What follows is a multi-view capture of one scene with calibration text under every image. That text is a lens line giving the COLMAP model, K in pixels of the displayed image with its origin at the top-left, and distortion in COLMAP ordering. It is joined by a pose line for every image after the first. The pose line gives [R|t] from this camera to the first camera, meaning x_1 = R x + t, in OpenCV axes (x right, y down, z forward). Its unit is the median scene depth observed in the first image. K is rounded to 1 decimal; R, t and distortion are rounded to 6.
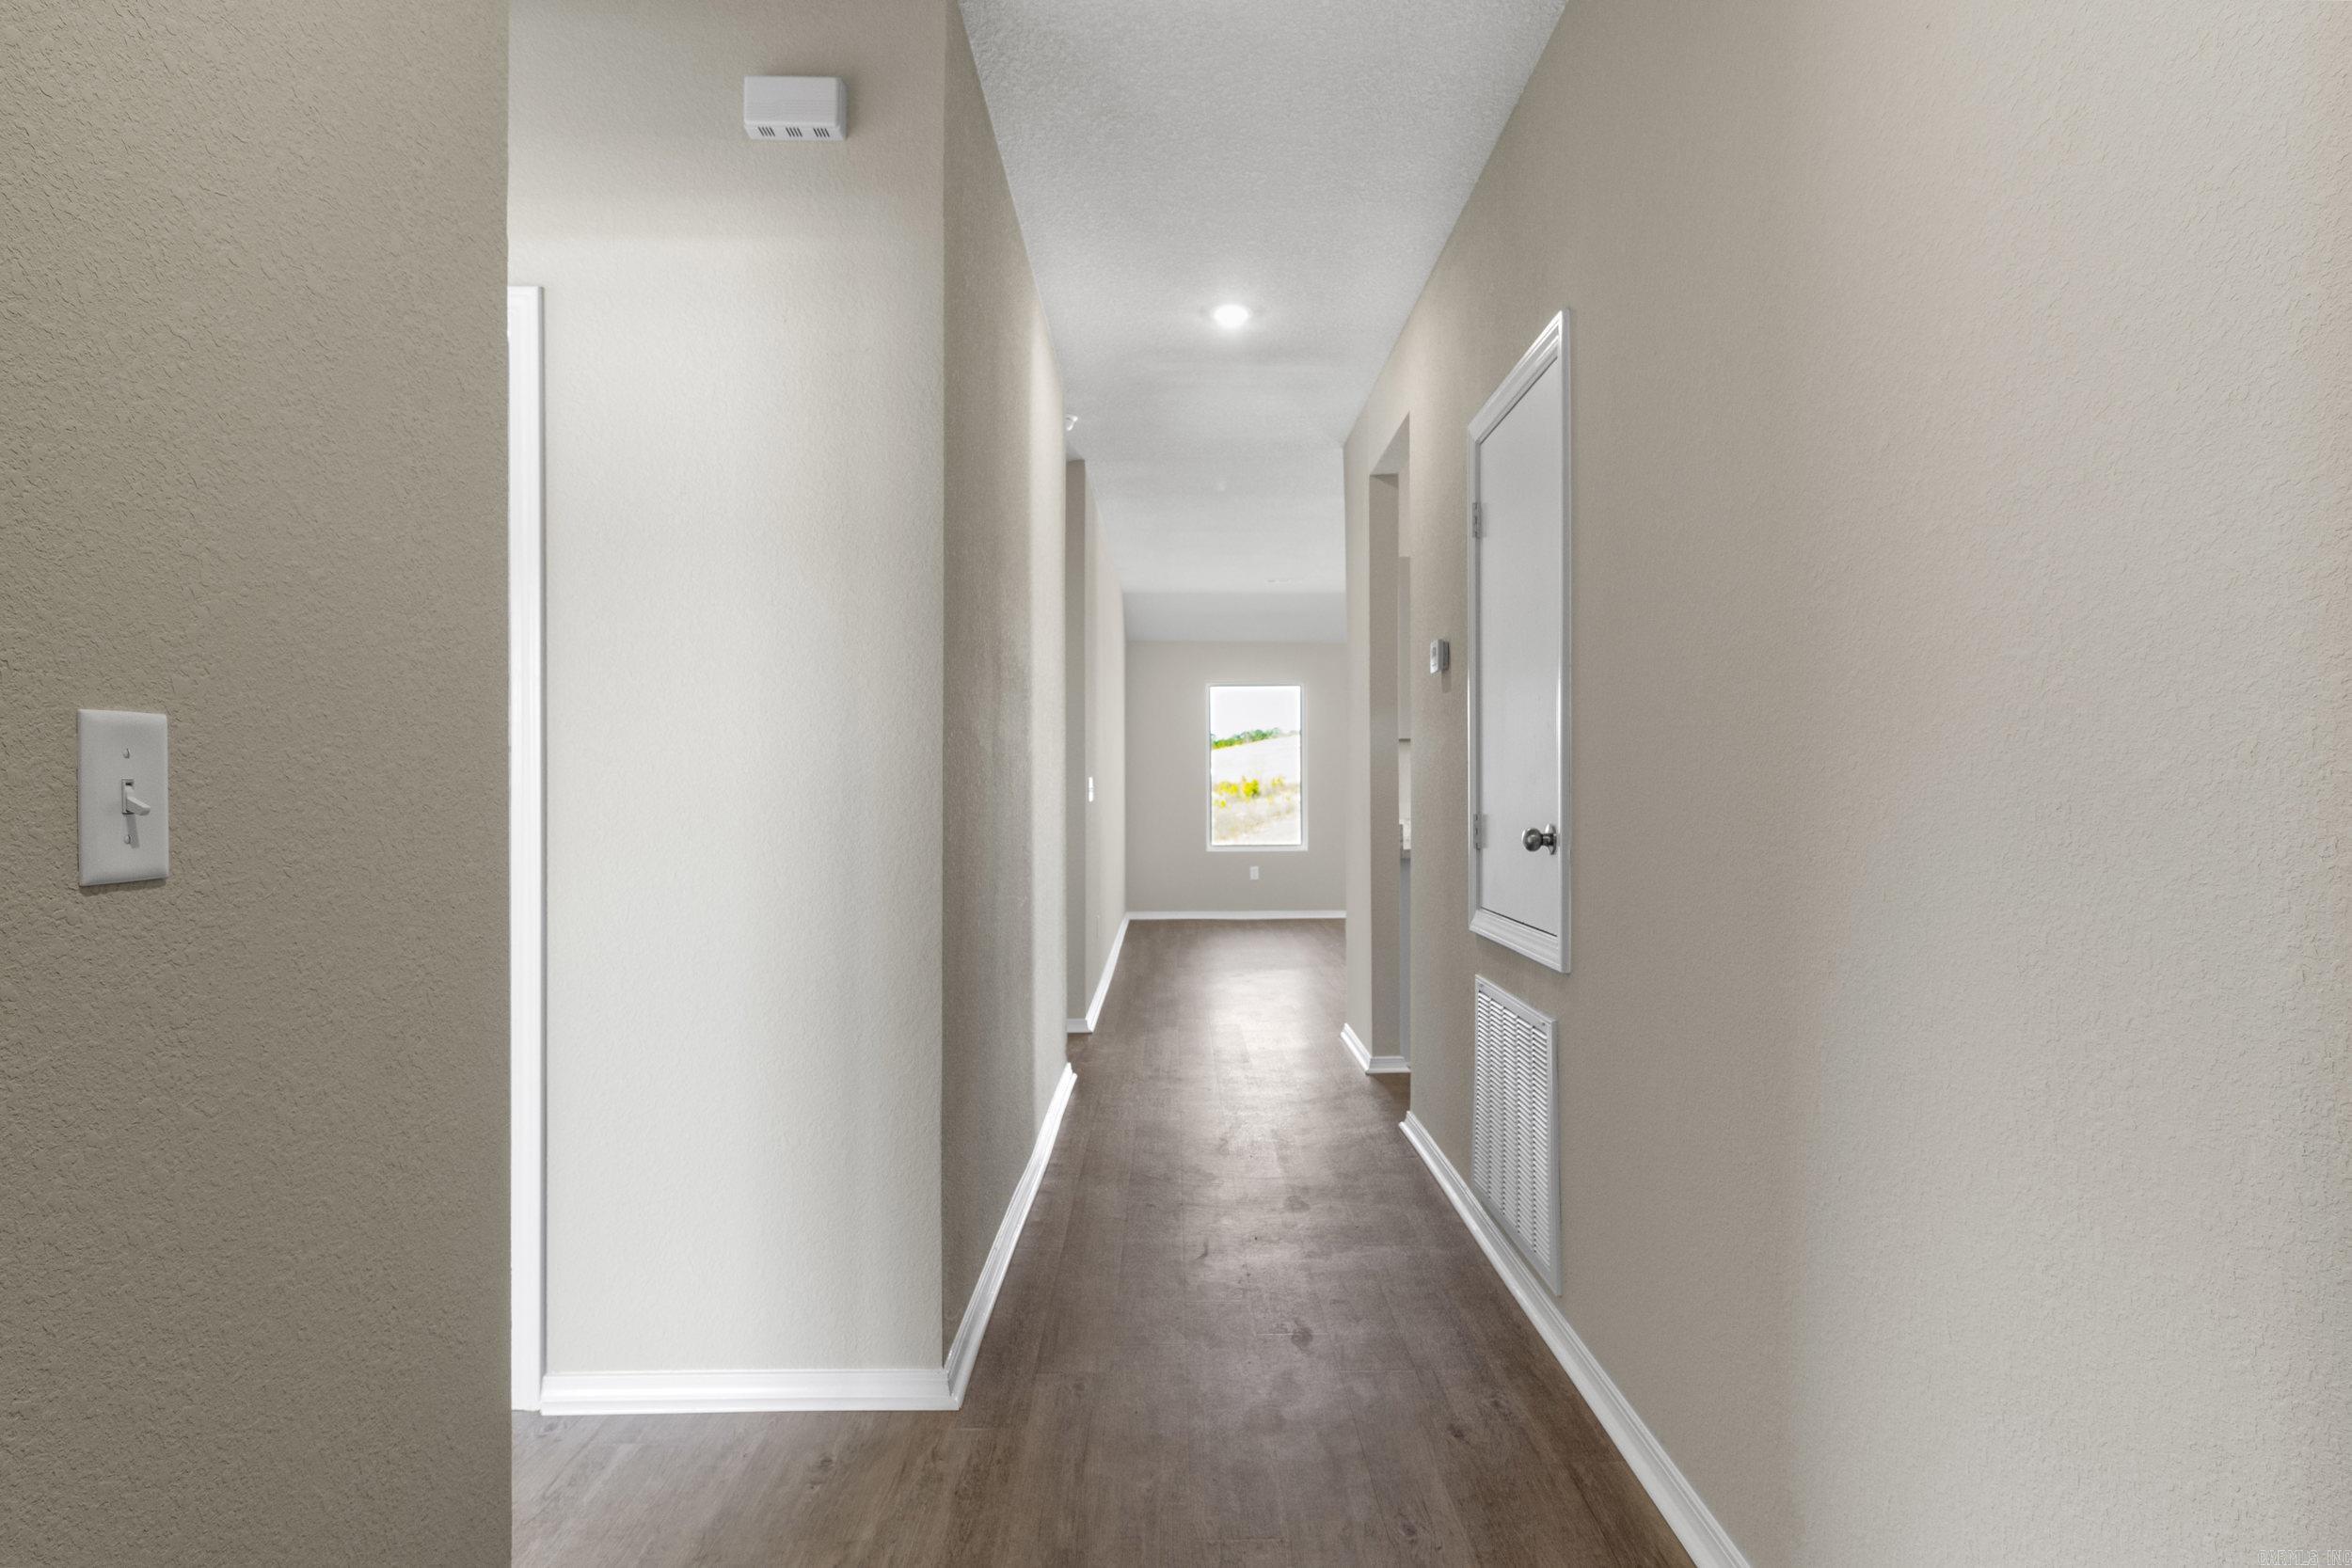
lens RADIAL K [[1283.8, 0, 1178.7], [0, 1283.8, 783.5], [0, 0, 1]] dist [0.000987, 0.001365]
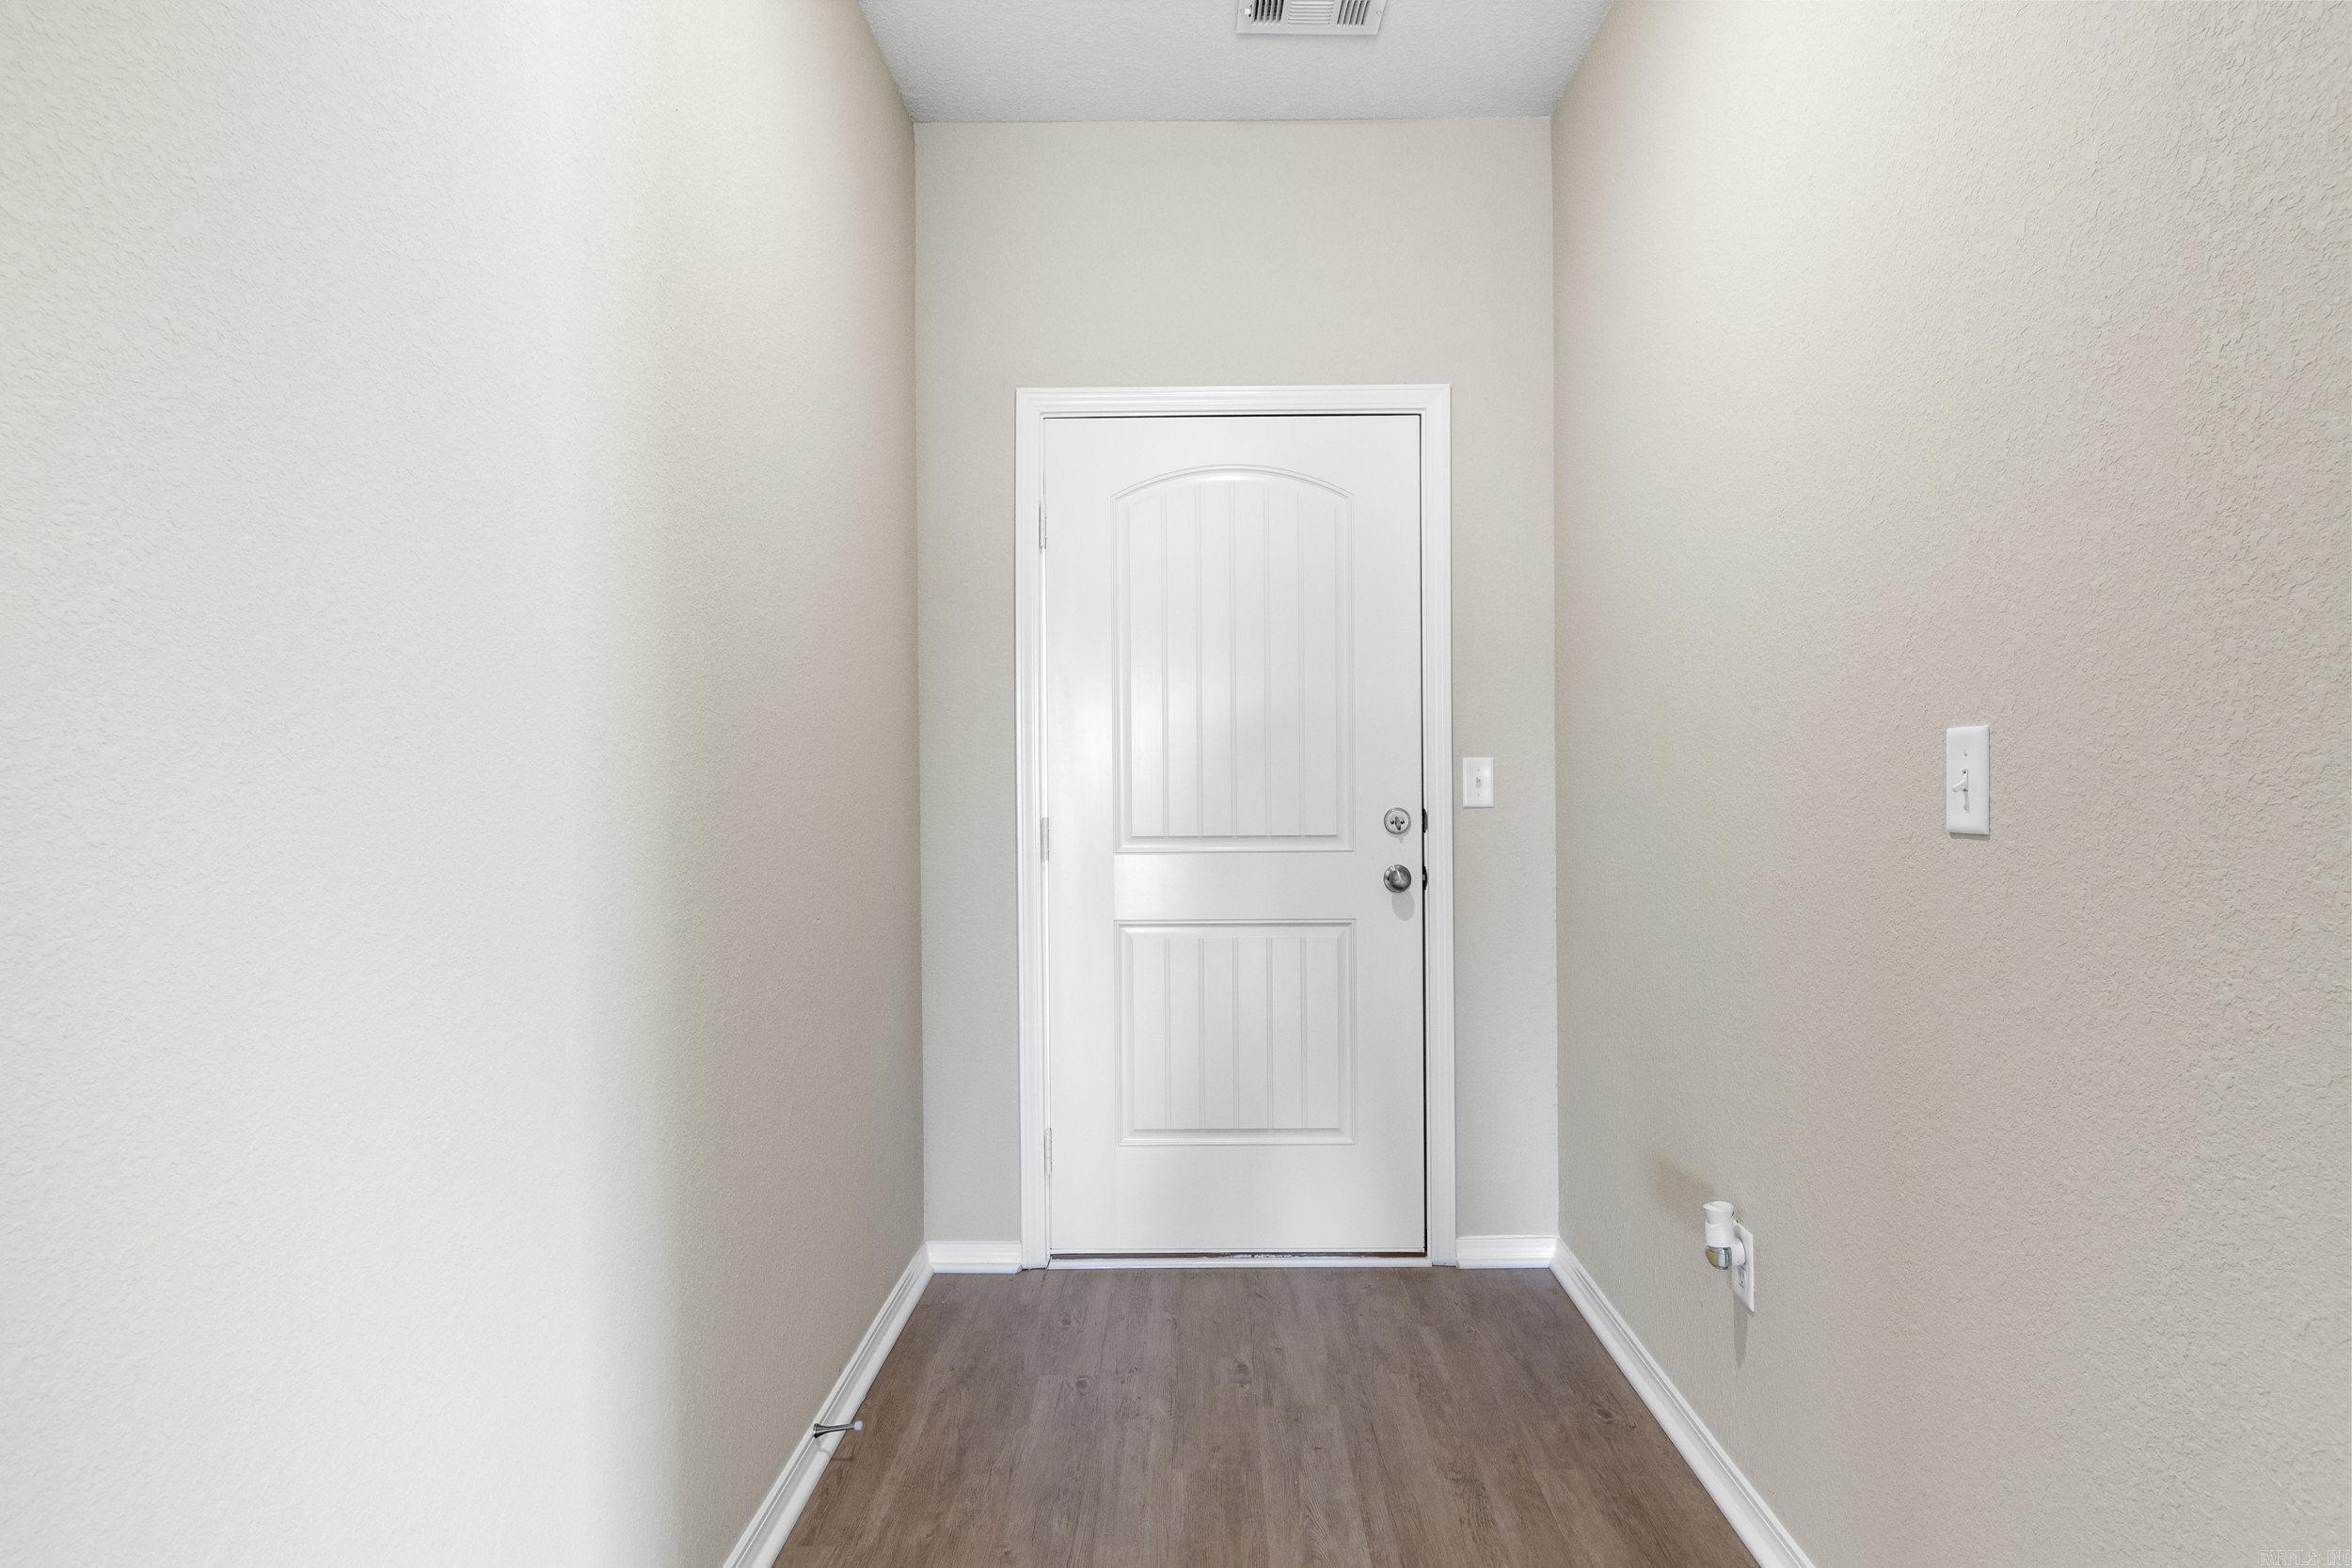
lens RADIAL K [[1283.8, 0, 1179.1], [0, 1283.8, 779.9], [0, 0, 1]] dist [0.000987, 0.001365]
pose [[-0.999566, 0.014305, 0.025757, 0.111891], [0.014383, 0.999893, 0.002821, -0.008507], [-0.025714, 0.003191, -0.999664, 2.500257]]
